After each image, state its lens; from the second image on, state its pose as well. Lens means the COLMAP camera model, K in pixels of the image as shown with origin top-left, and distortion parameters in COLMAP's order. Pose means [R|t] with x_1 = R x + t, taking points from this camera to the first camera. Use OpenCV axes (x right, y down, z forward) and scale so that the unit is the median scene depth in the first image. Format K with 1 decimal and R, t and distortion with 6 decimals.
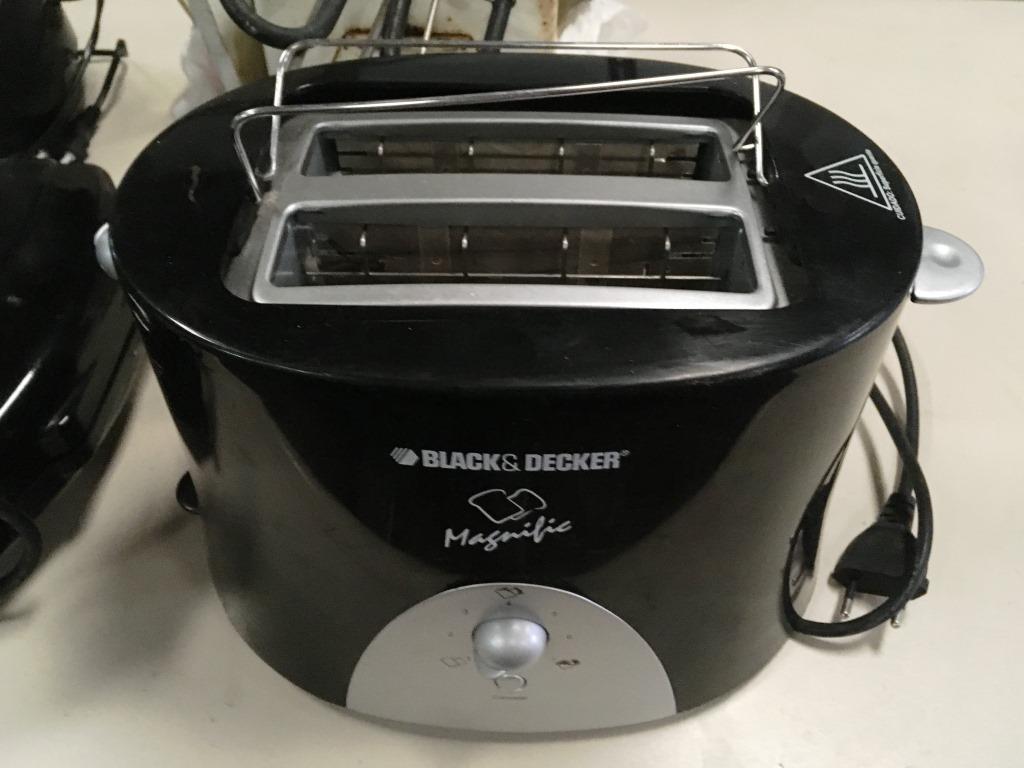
lens RADIAL K [[874.6, 0, 518.1], [0, 874.6, 386.3], [0, 0, 1]] dist [0.049907, -0.056016]
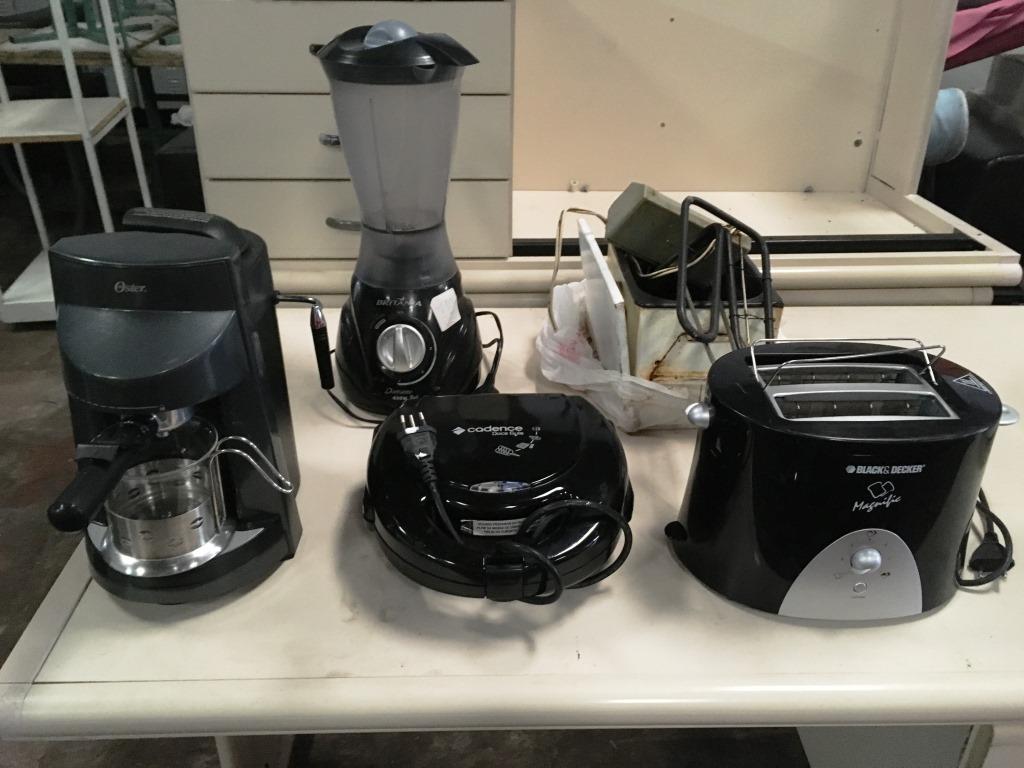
lens RADIAL K [[874.6, 0, 509.7], [0, 874.6, 383.2], [0, 0, 1]] dist [0.049907, -0.056016]
pose [[0.998390, -0.020119, 0.053032, -1.250575], [0.035260, 0.952510, -0.302458, 0.578046], [-0.044428, 0.303841, 0.951686, -1.646564]]
